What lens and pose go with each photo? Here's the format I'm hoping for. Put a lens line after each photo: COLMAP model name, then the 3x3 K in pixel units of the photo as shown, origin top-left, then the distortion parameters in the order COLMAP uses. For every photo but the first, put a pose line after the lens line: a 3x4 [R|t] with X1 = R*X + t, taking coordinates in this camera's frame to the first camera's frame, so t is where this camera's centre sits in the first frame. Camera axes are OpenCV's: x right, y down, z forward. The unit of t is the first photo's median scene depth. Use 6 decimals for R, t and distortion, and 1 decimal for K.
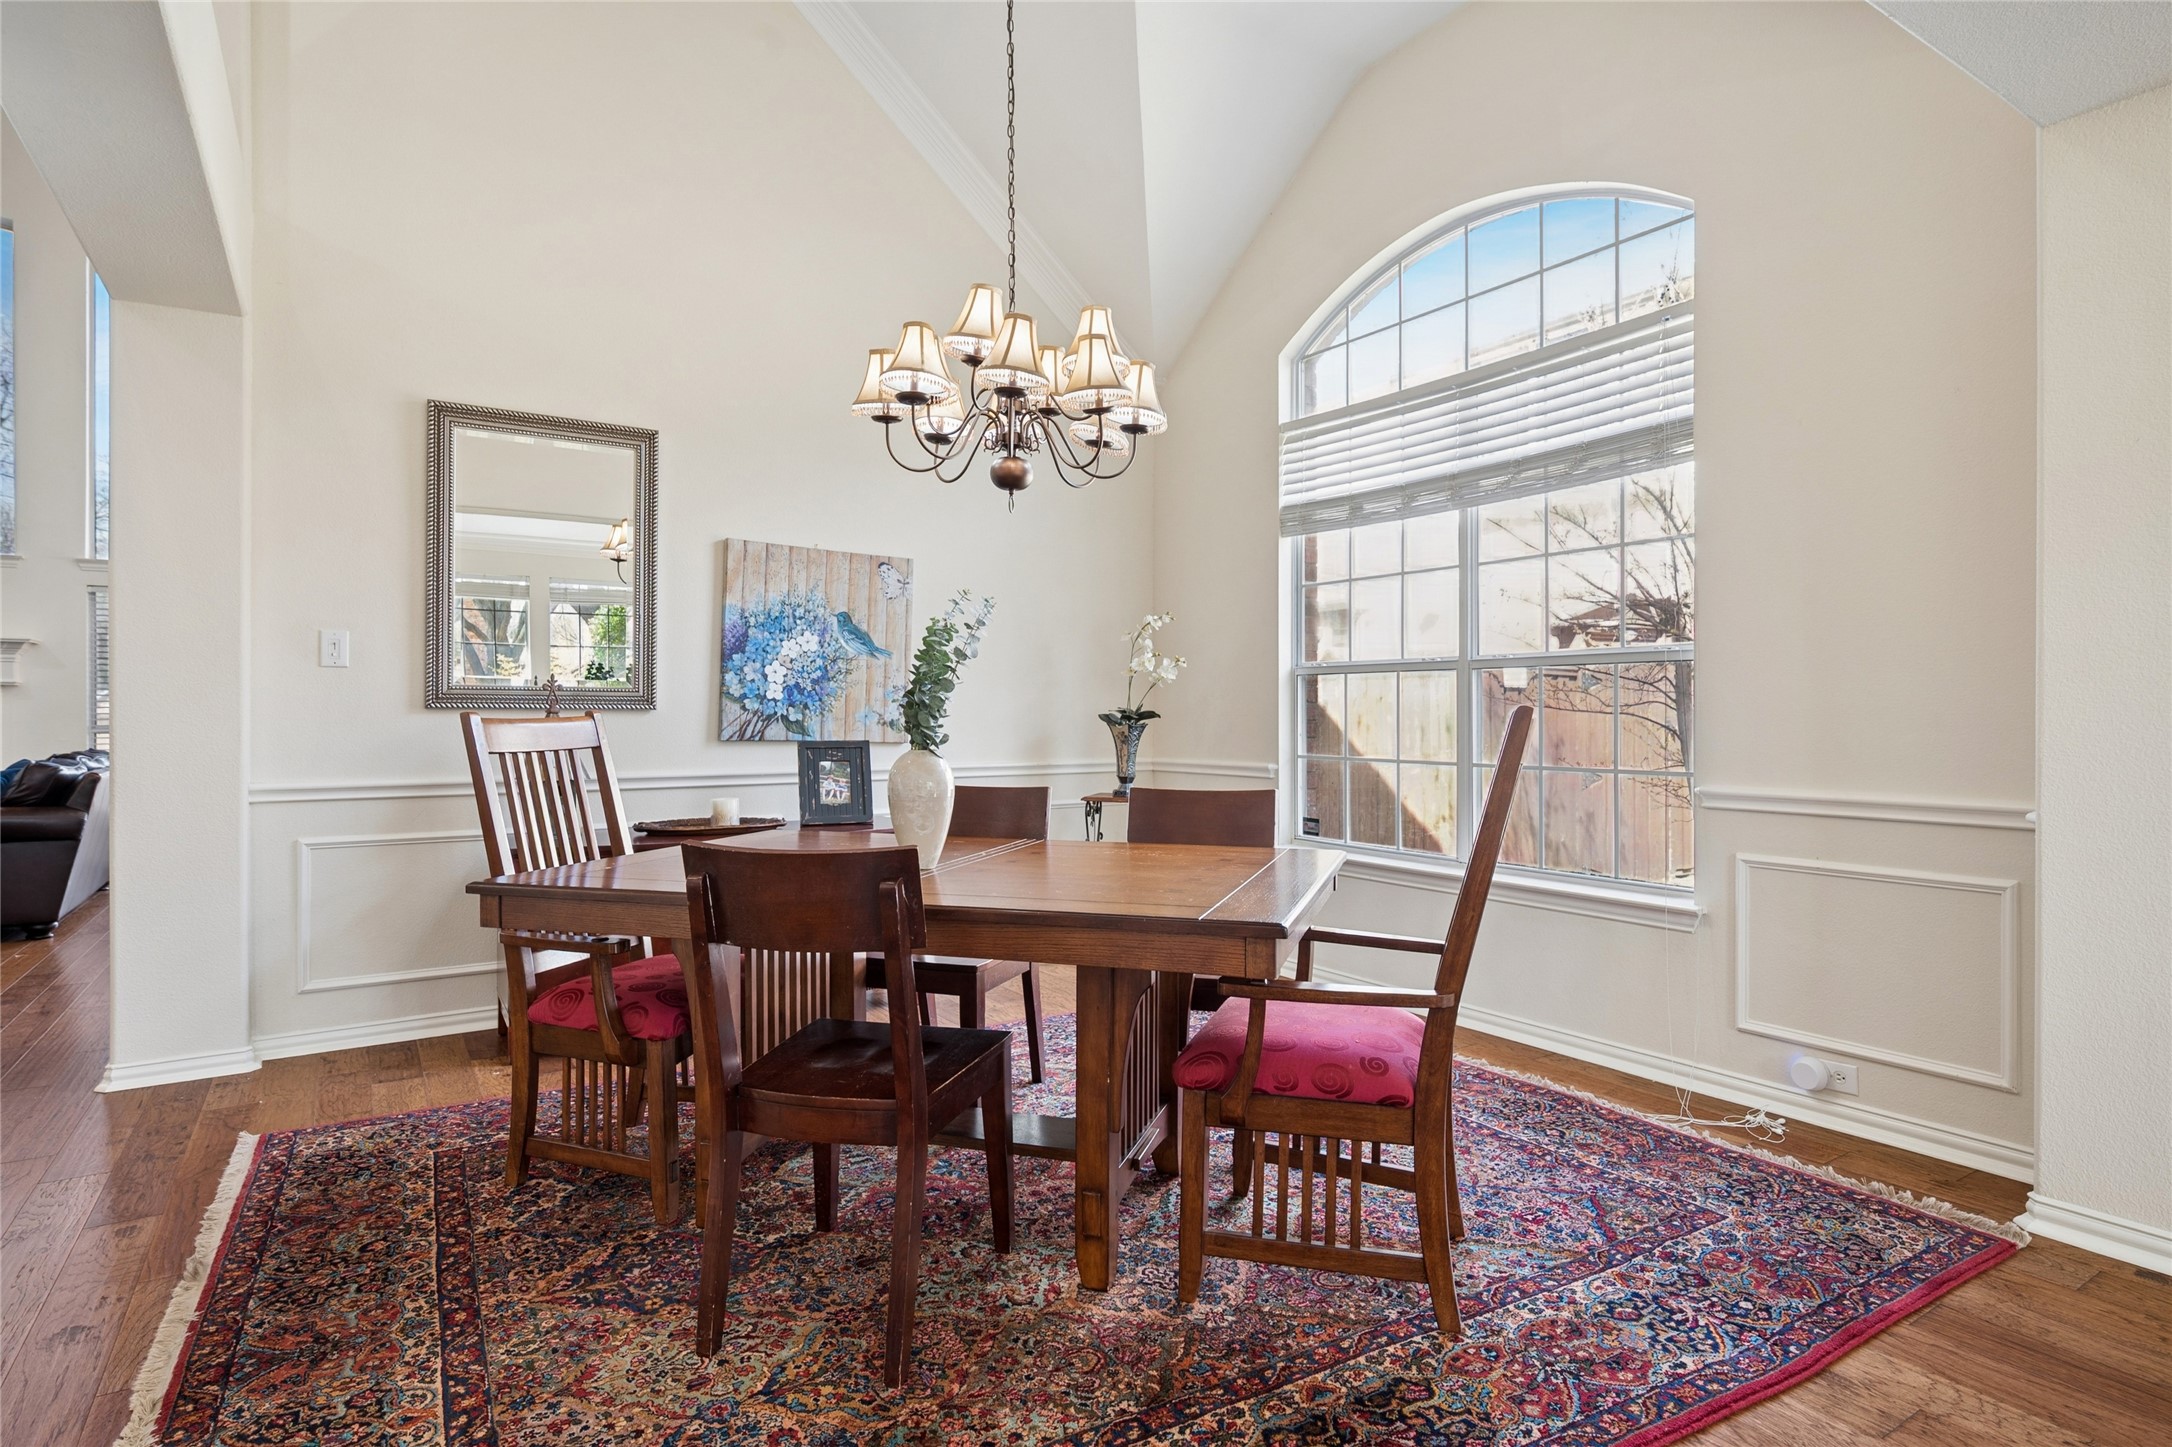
lens RADIAL K [[1142.9, 0, 1085.4], [0, 1142.9, 722.8], [0, 0, 1]] dist [0.001160, 0.000220]
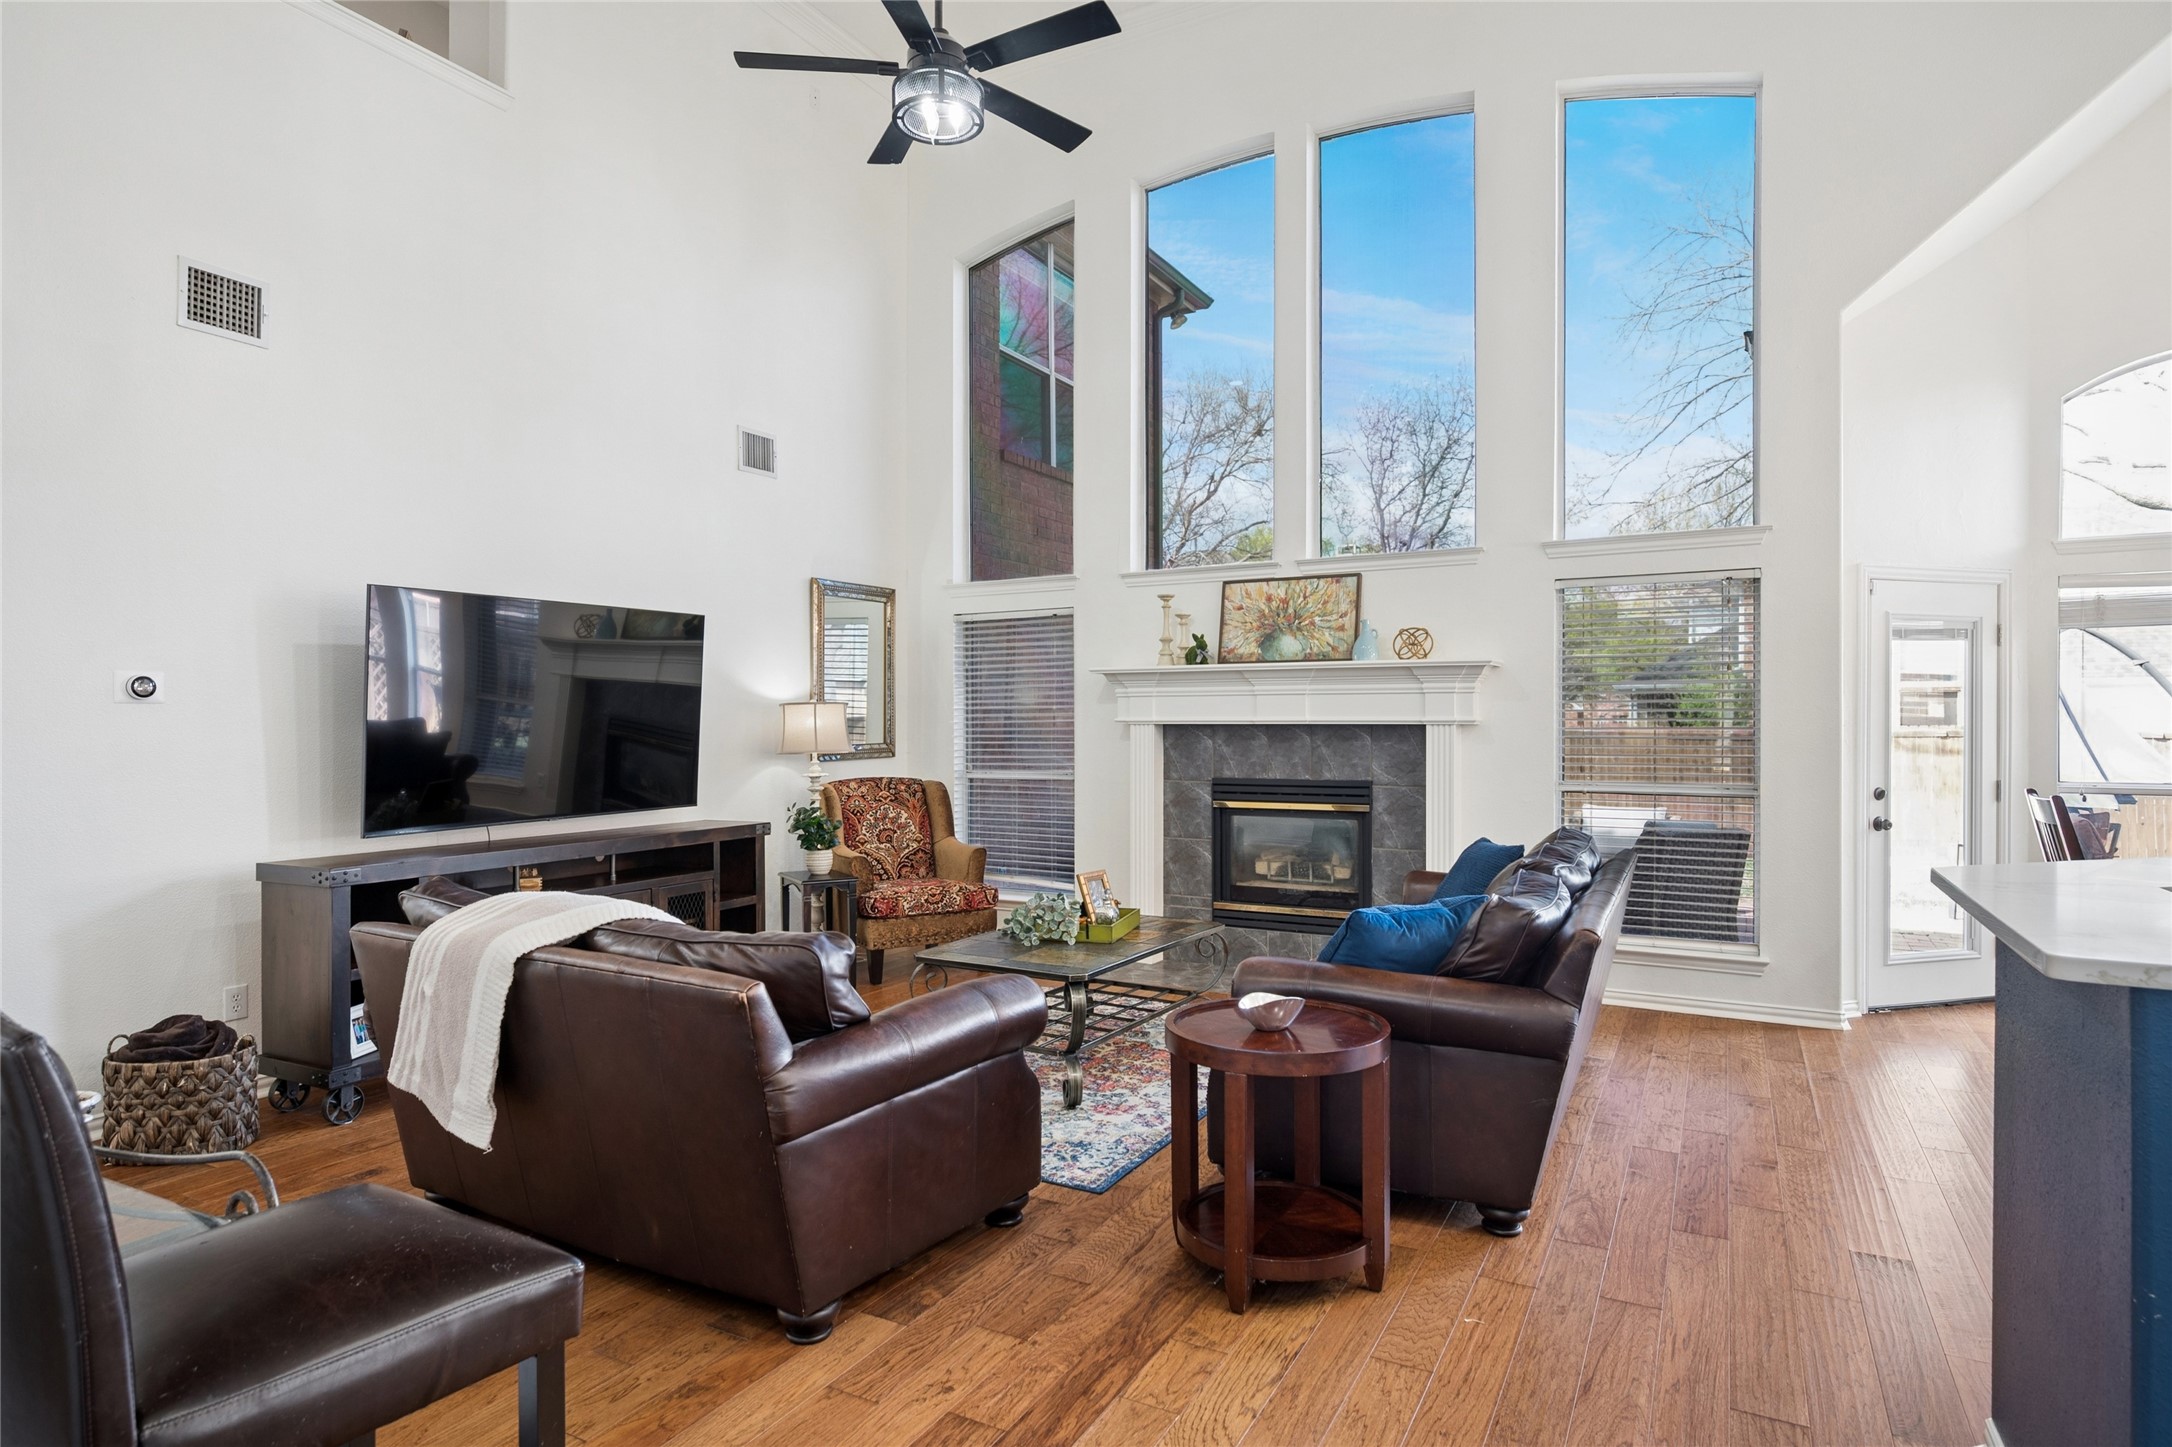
lens RADIAL K [[1204.4, 0, 1082.9], [0, 1204.4, 717.3], [0, 0, 1]] dist [-0.001382, -0.000203]
pose [[0.480154, 0.003976, -0.877175, -0.434900], [-0.004183, 0.999989, 0.002242, -0.043708], [0.877174, 0.002593, 0.480165, 0.469488]]
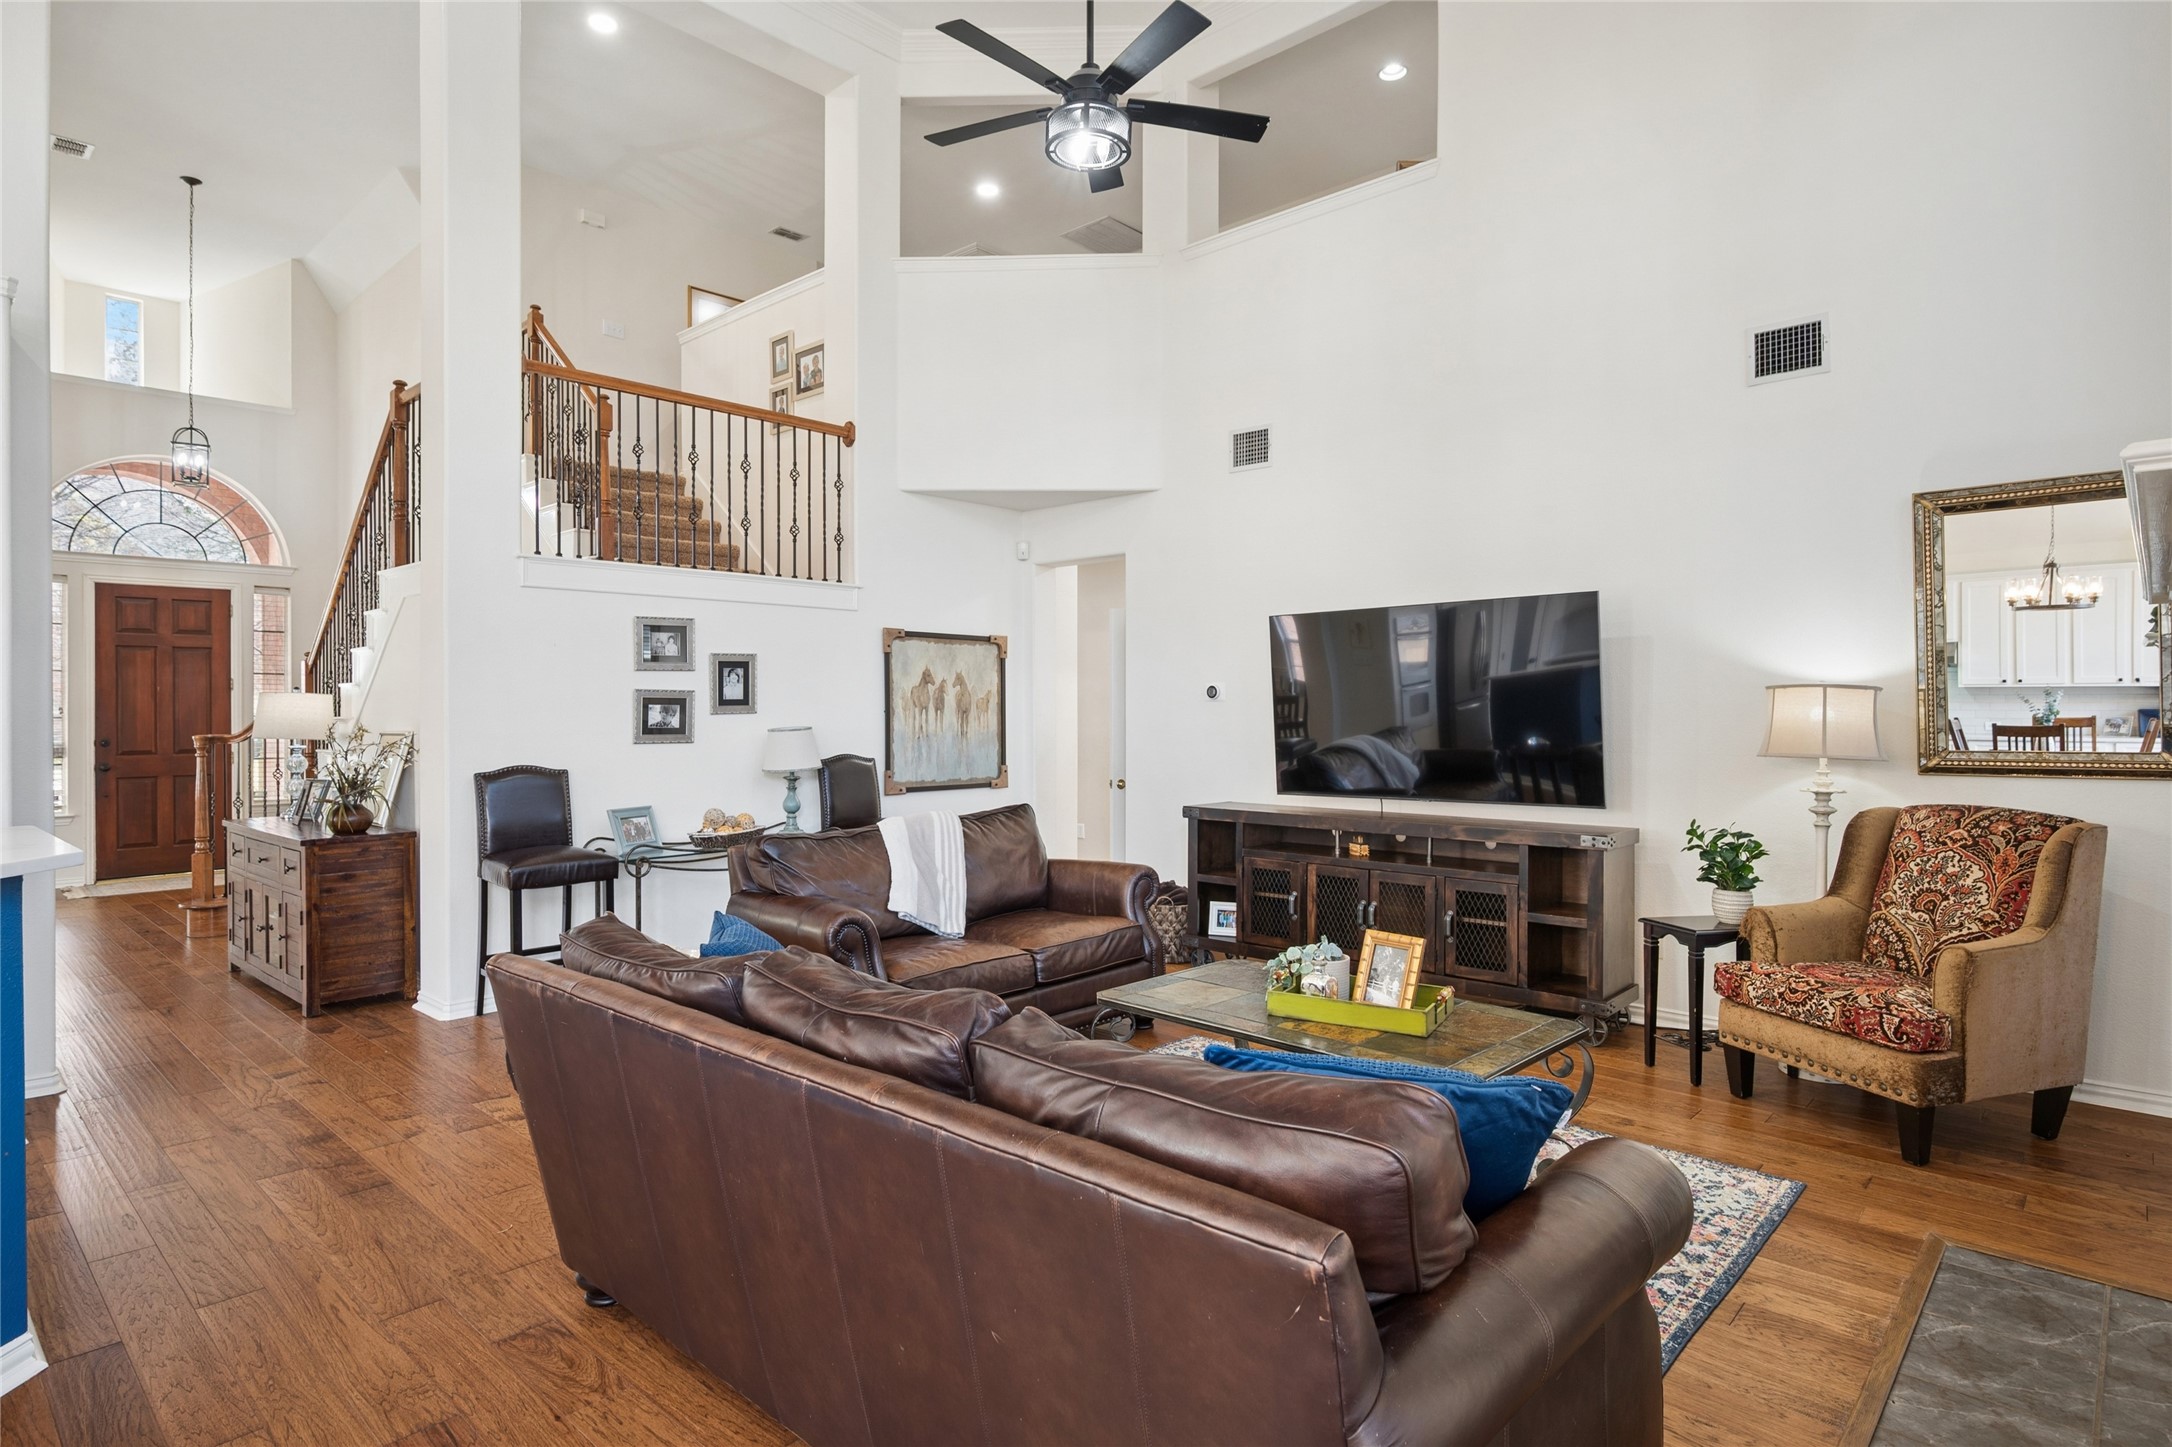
lens RADIAL K [[1142.9, 0, 1081.8], [0, 1142.9, 717.2], [0, 0, 1]] dist [0.001160, 0.000220]
pose [[-0.968963, 0.003373, -0.247184, -0.813324], [0.002237, 0.999986, 0.004878, -0.039083], [0.247197, 0.004174, -0.968956, 1.219220]]
